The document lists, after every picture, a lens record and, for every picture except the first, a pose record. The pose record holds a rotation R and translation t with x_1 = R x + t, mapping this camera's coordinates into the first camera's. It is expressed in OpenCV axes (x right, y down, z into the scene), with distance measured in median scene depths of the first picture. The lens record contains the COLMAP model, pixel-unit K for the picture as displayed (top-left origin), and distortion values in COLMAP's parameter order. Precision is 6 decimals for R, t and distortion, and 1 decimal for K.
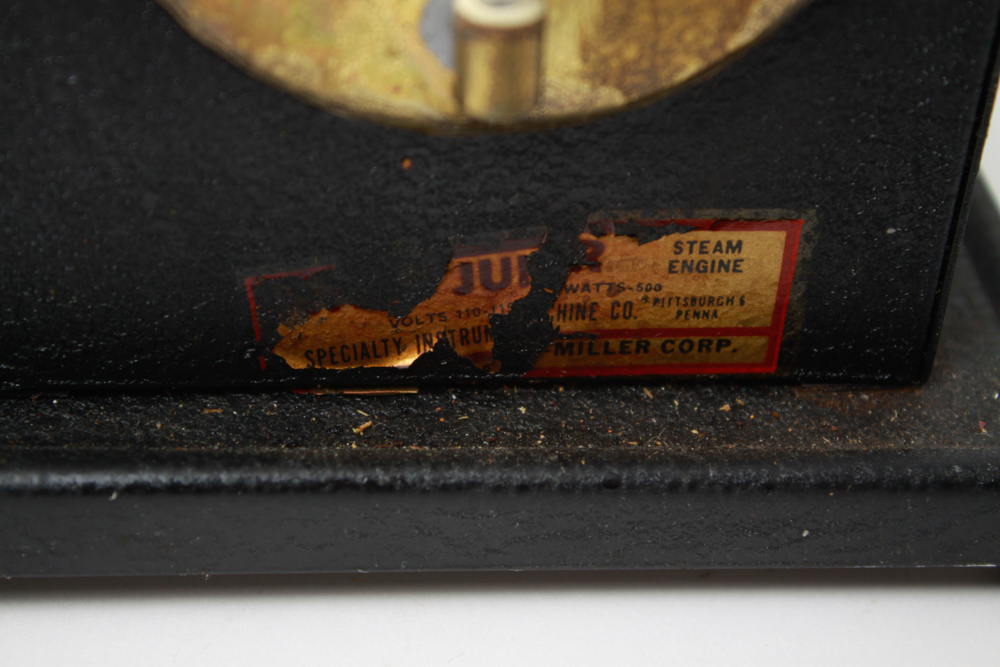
lens RADIAL K [[2324.0, 0, 500.0], [0, 2324.0, 333.5], [0, 0, 1]] dist [0.033625, 0.262736]
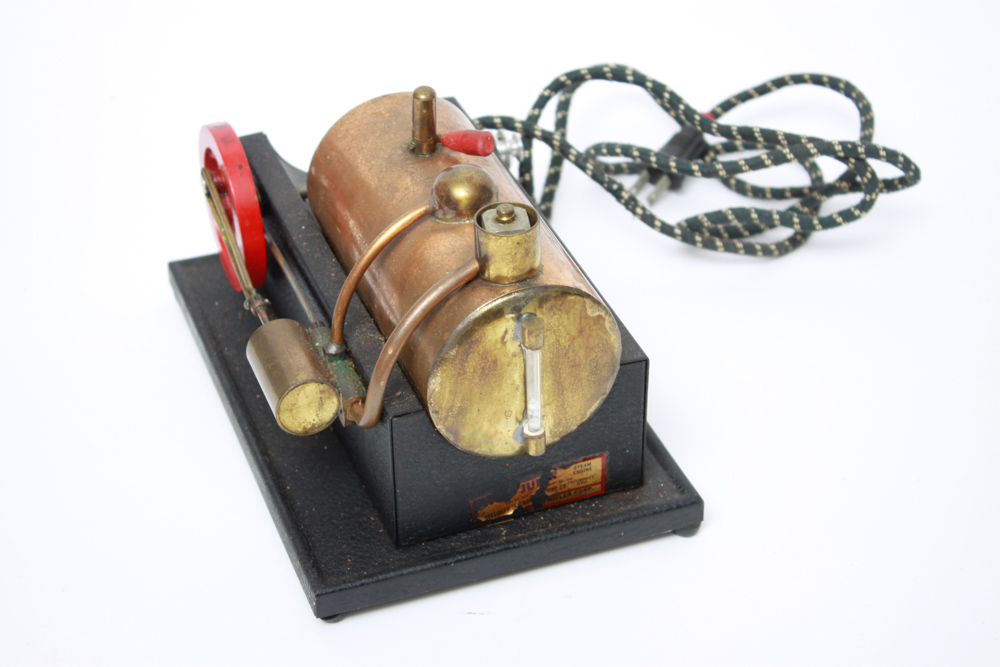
lens RADIAL K [[2173.8, 0, 500.0], [0, 2173.8, 333.5], [0, 0, 1]] dist [-0.015294, -0.012297]
pose [[0.965742, -0.207849, 0.155374, -0.545545], [0.207529, 0.978055, 0.018459, -0.341102], [-0.155800, 0.014418, 0.987683, -2.479683]]
